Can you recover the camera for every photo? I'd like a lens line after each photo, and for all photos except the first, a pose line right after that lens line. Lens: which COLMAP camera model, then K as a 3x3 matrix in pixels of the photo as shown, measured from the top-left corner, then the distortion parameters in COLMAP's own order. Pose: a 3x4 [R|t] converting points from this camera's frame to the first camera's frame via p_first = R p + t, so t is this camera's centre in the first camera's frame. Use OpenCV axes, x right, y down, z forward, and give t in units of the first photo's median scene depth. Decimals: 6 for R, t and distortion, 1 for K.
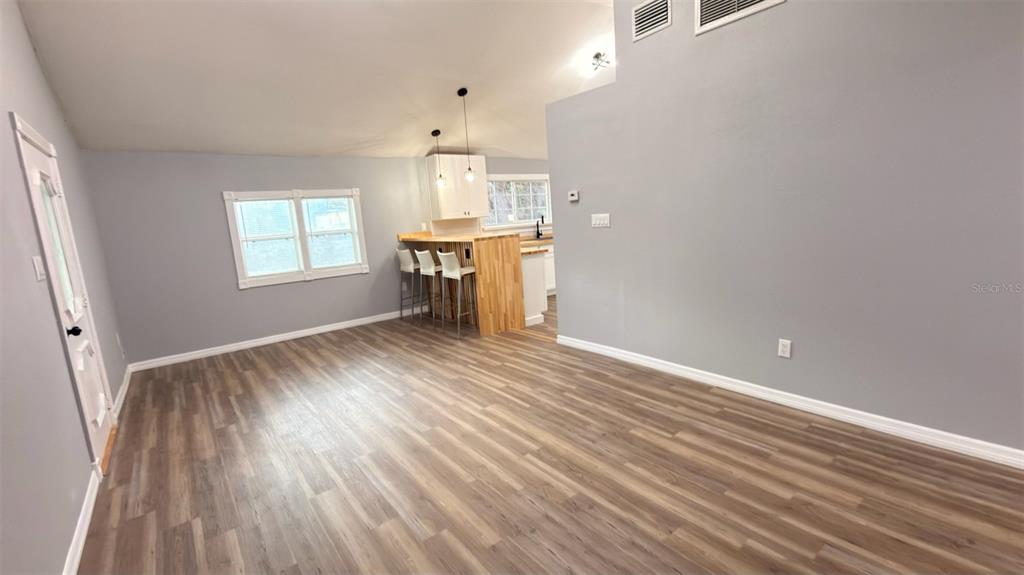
lens RADIAL K [[452.4, 0, 512.0], [0, 452.4, 287.5], [0, 0, 1]] dist [-0.000974, 0.000113]
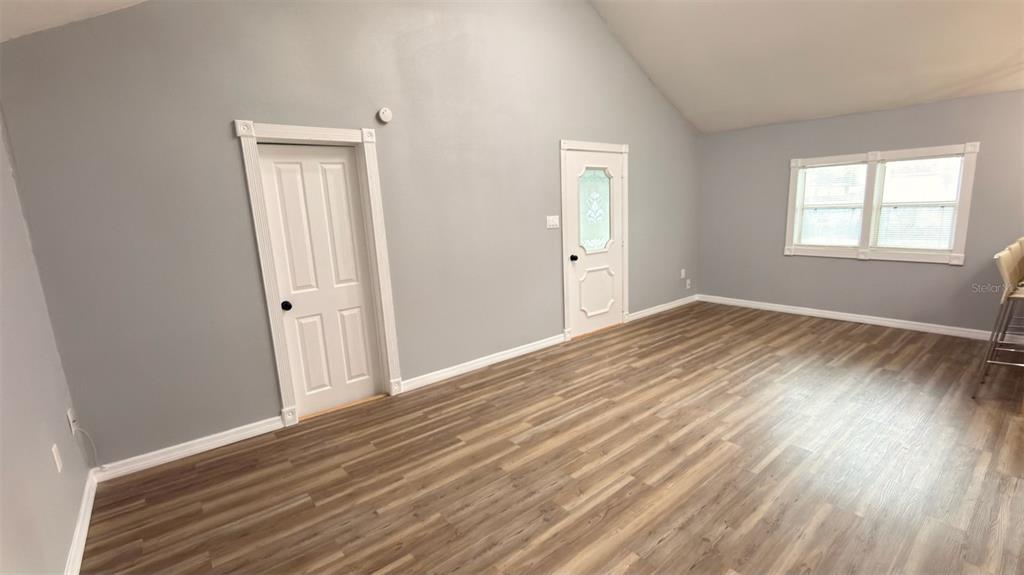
lens RADIAL K [[452.4, 0, 512.0], [0, 452.4, 287.5], [0, 0, 1]] dist [-0.000974, 0.000113]
pose [[0.042084, 0.244035, -0.968853, 0.638201], [-0.123684, 0.963525, 0.237321, -0.149226], [0.991429, 0.109845, 0.070732, 0.501432]]
